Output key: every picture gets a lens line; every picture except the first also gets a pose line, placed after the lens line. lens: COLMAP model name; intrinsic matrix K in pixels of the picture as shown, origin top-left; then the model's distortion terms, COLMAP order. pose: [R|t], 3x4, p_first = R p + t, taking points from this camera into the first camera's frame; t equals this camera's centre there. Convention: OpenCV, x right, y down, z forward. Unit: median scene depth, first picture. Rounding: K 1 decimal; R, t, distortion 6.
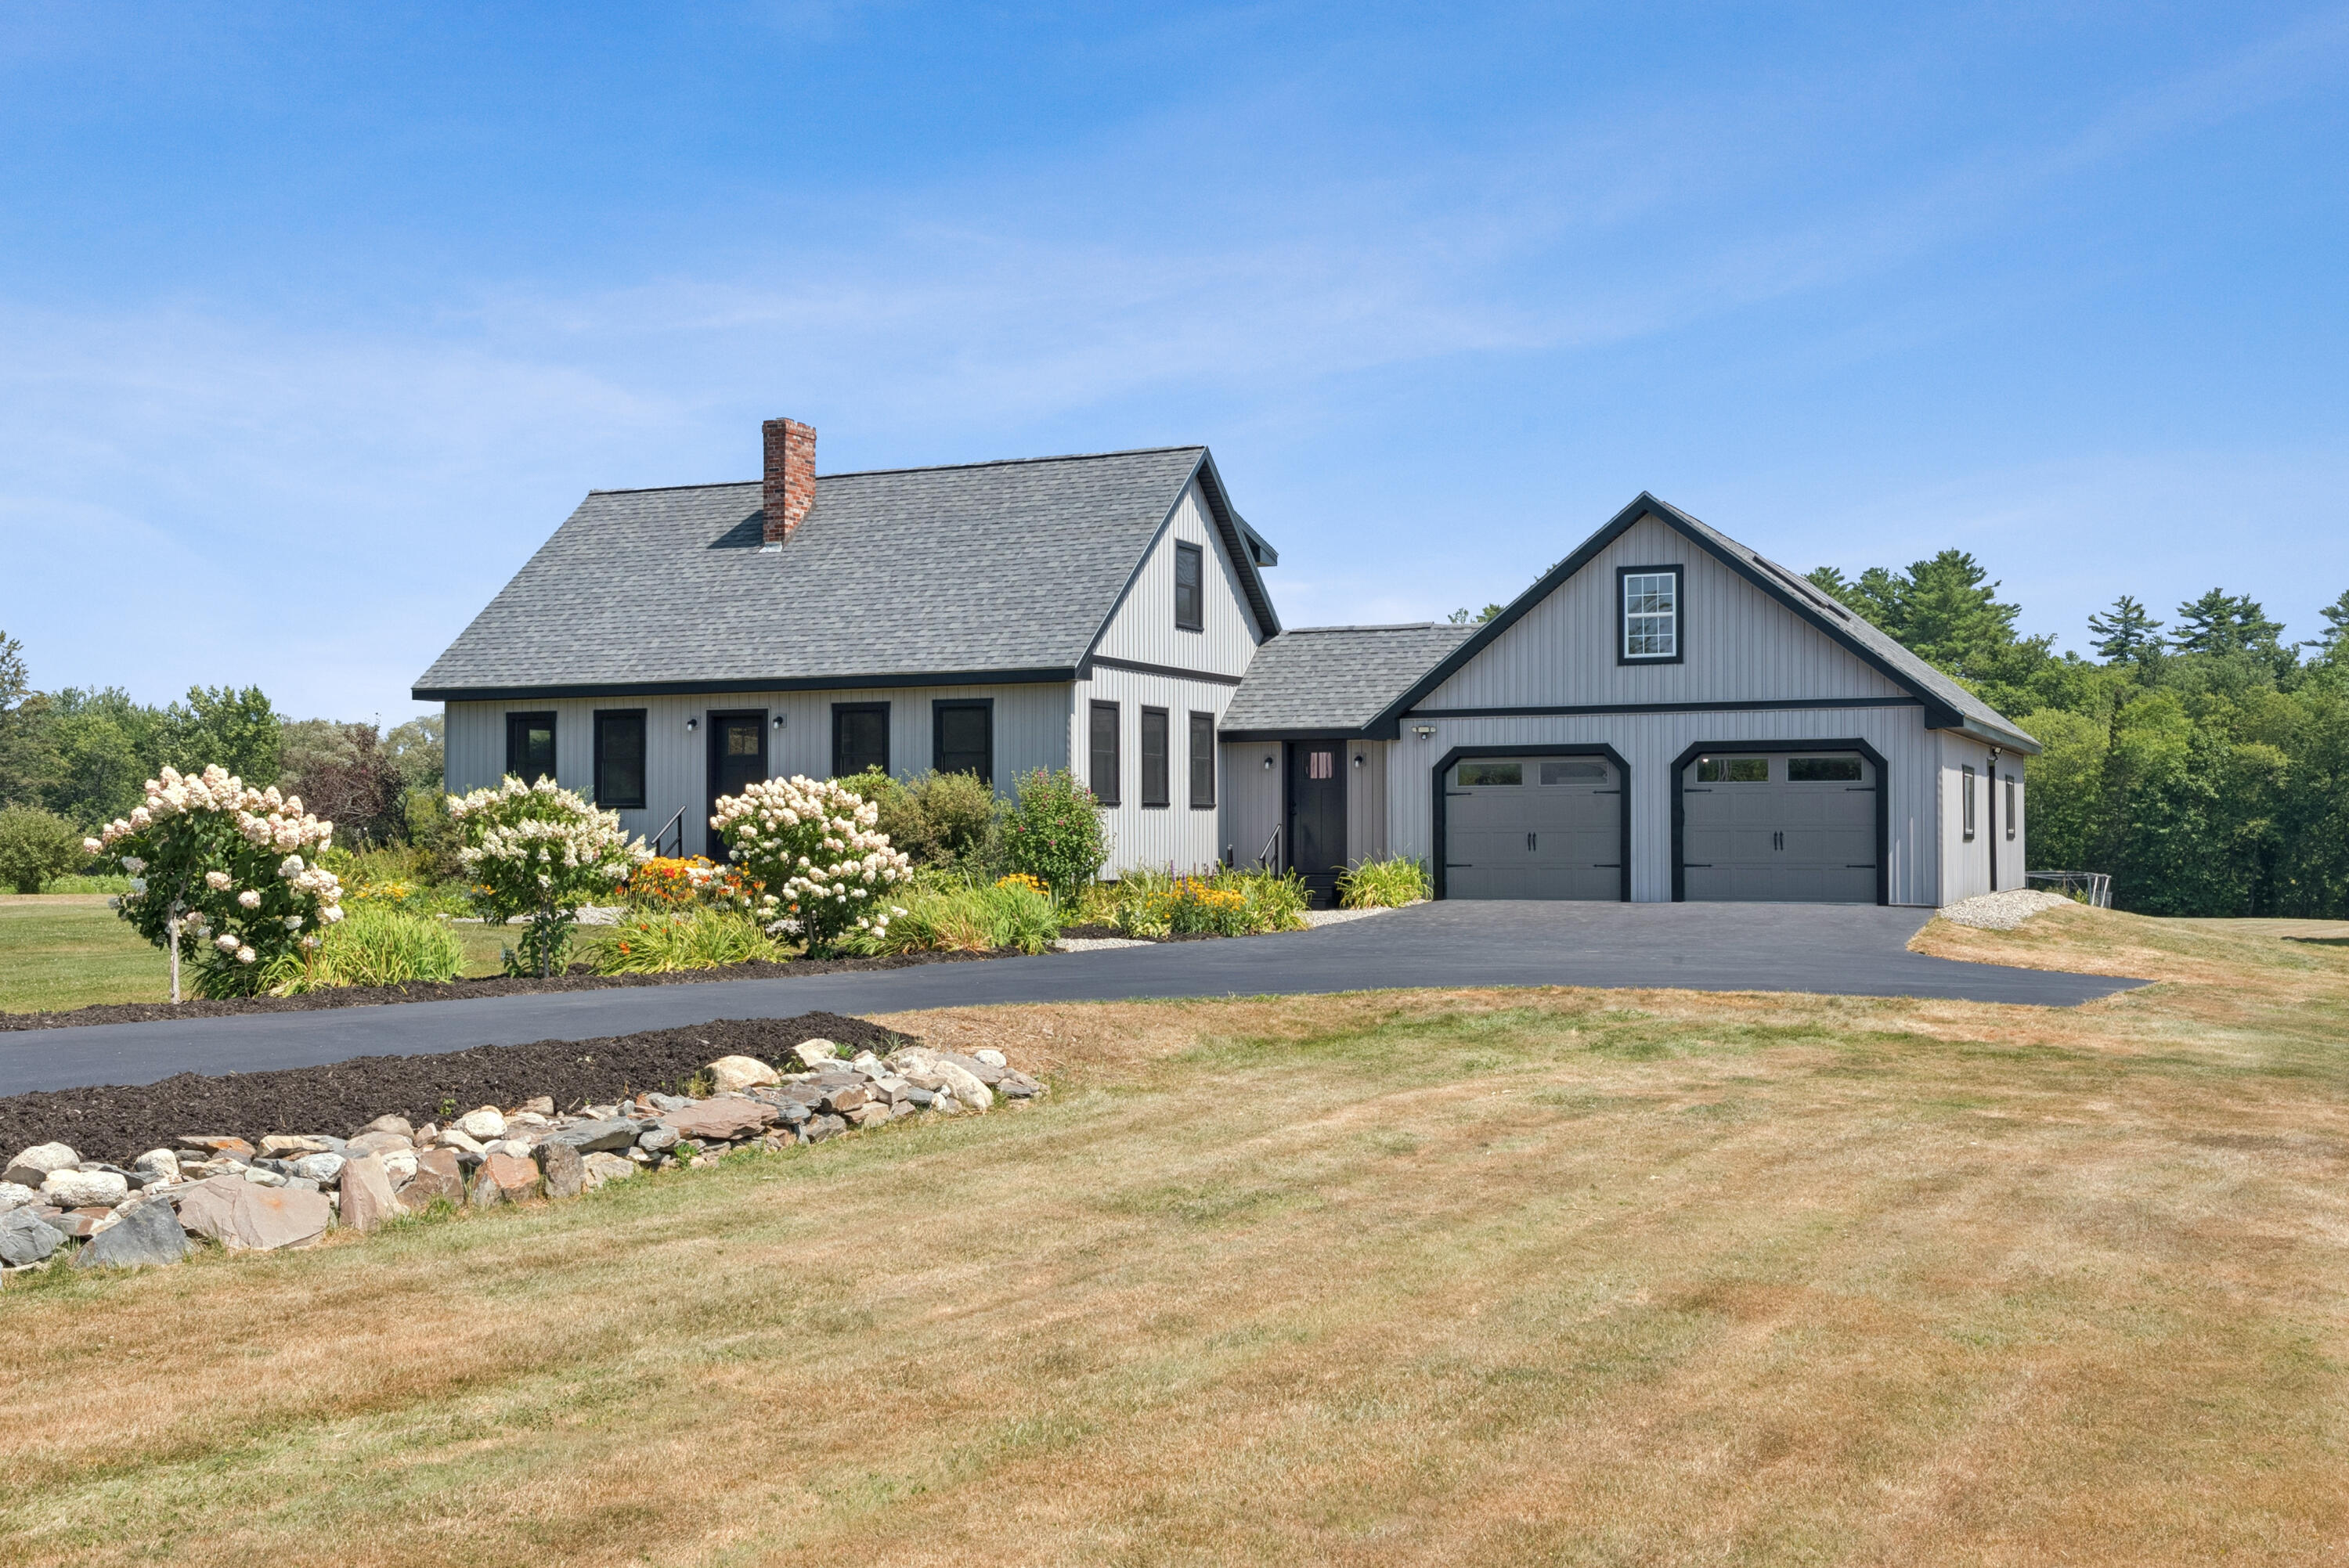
lens RADIAL K [[2325.1, 0, 1175.0], [0, 2325.1, 781.6], [0, 0, 1]] dist [0.014877, 0.000000]
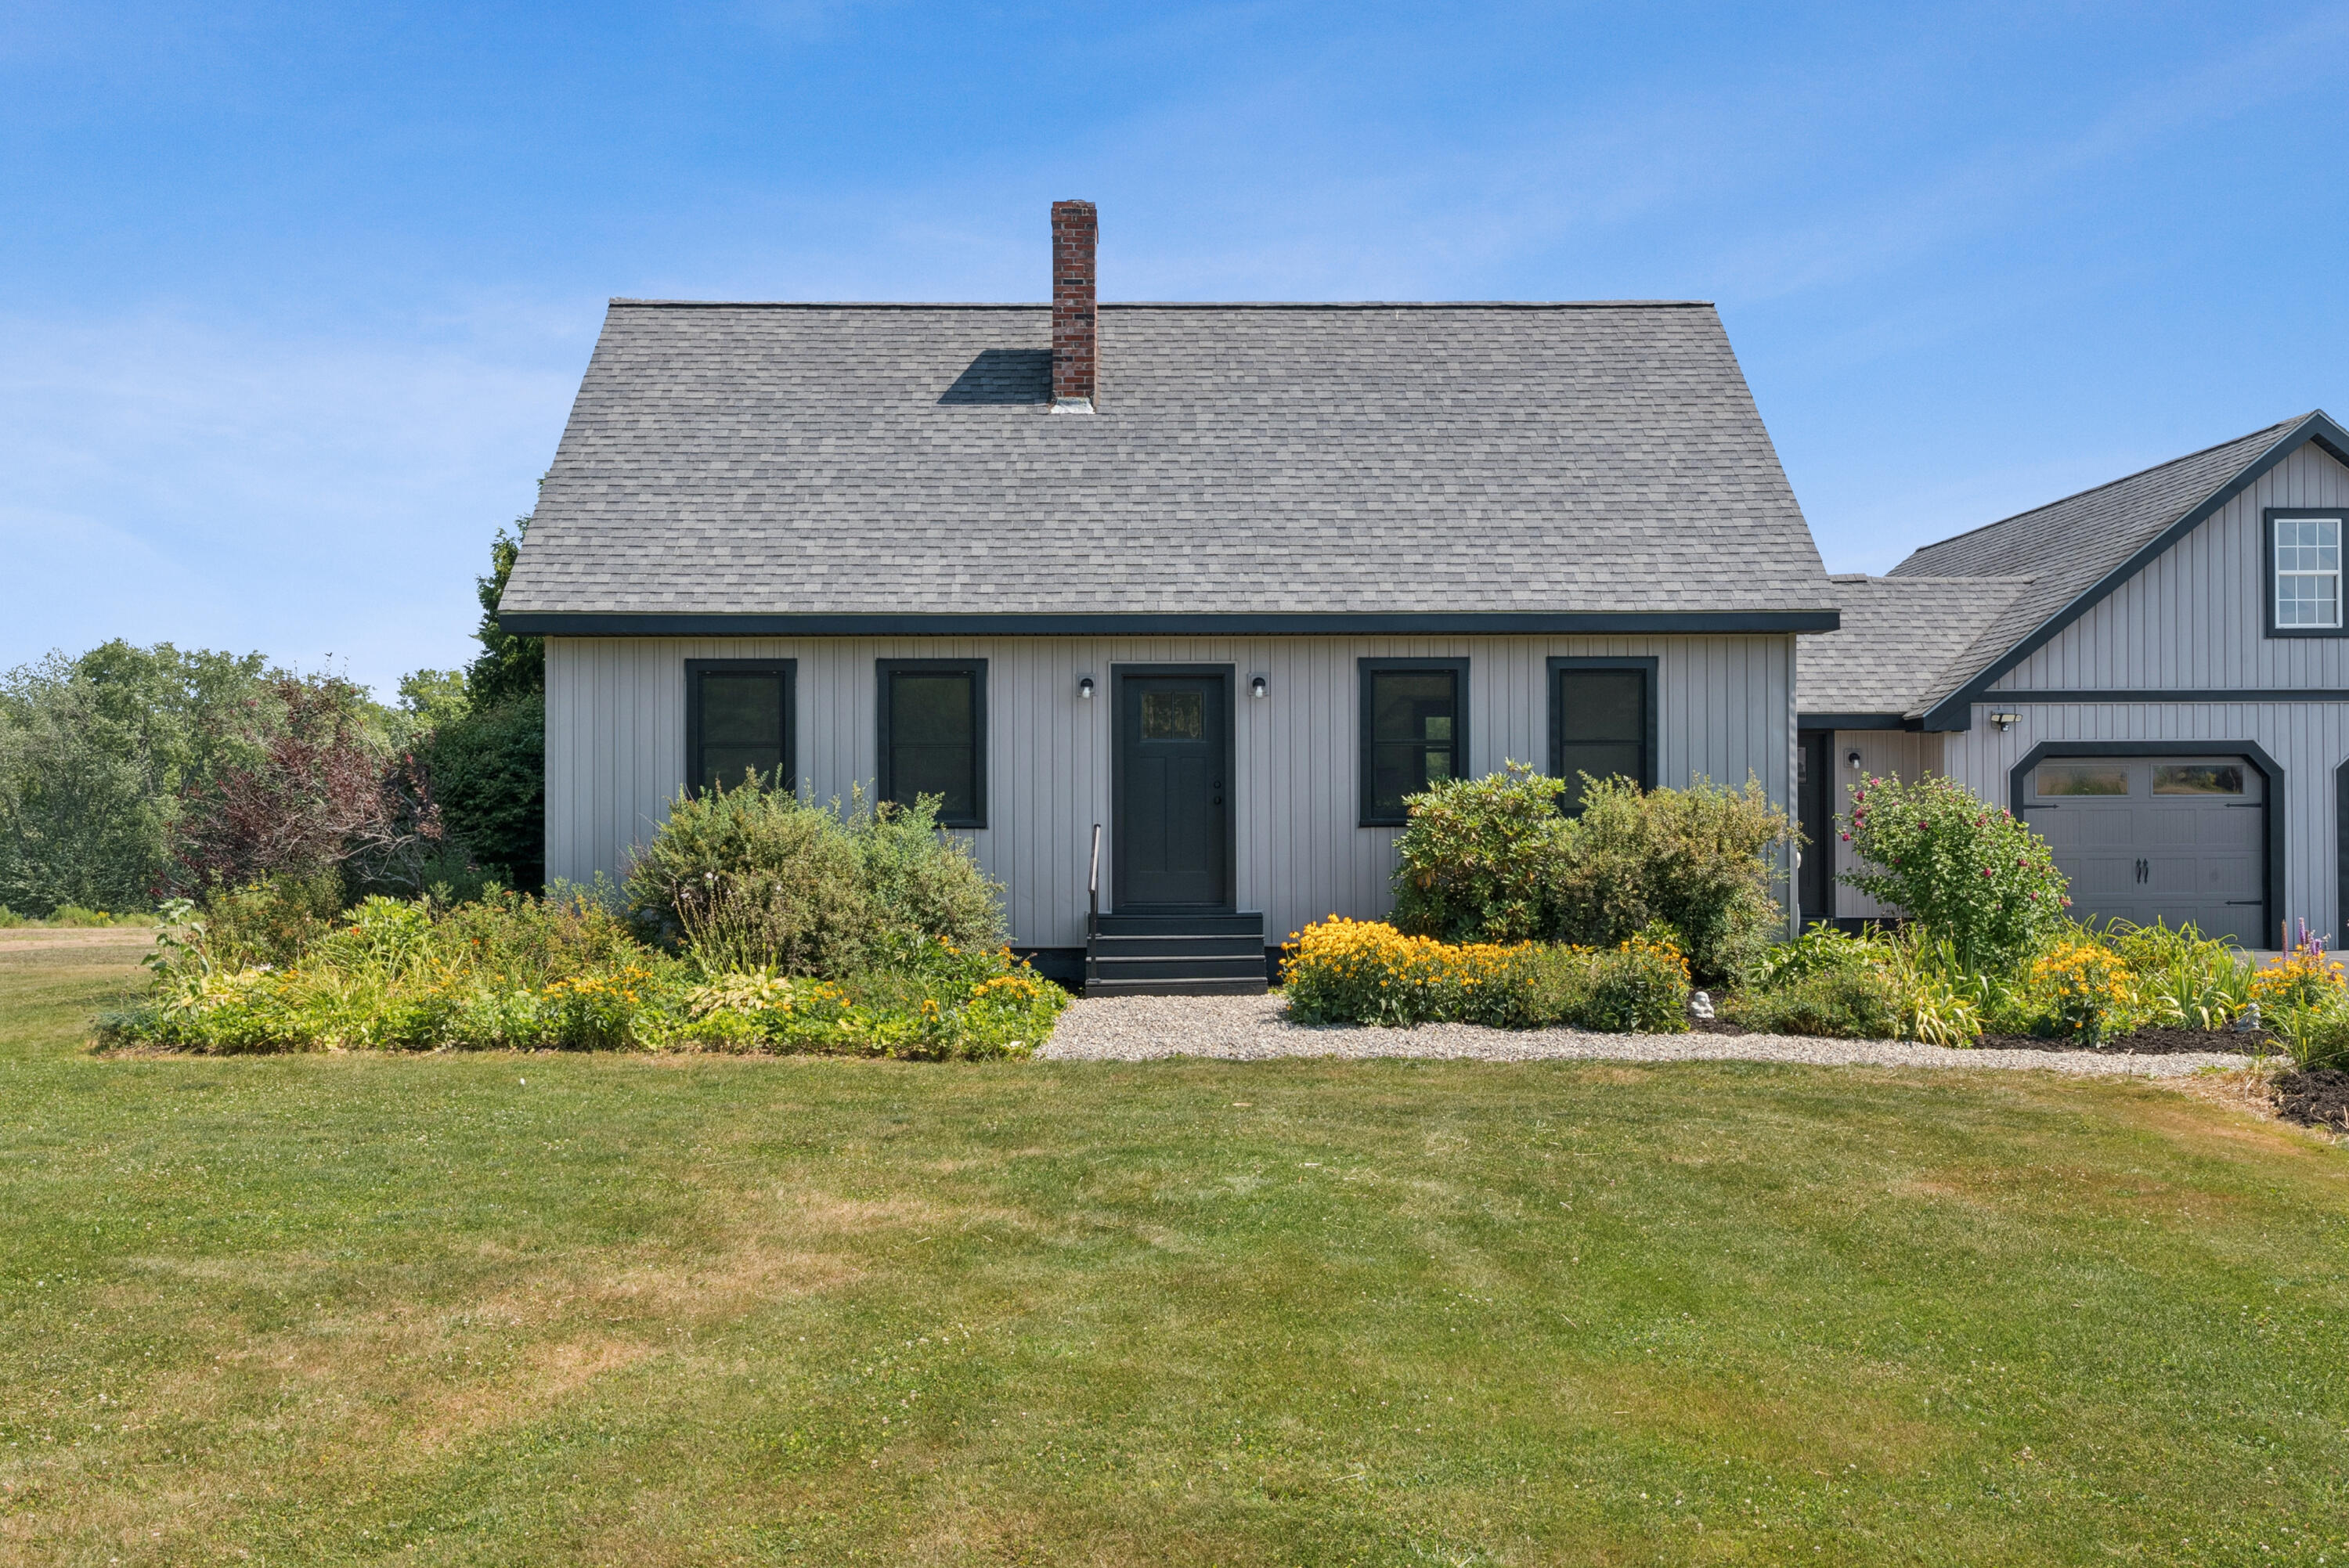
lens RADIAL K [[2325.1, 0, 1176.5], [0, 2325.1, 784.0], [0, 0, 1]] dist [0.014877, 0.000000]
pose [[0.910374, 0.007214, 0.413723, -0.442862], [-0.010143, 0.999937, 0.004885, -0.002861], [-0.413661, -0.008643, 0.910390, 0.458044]]
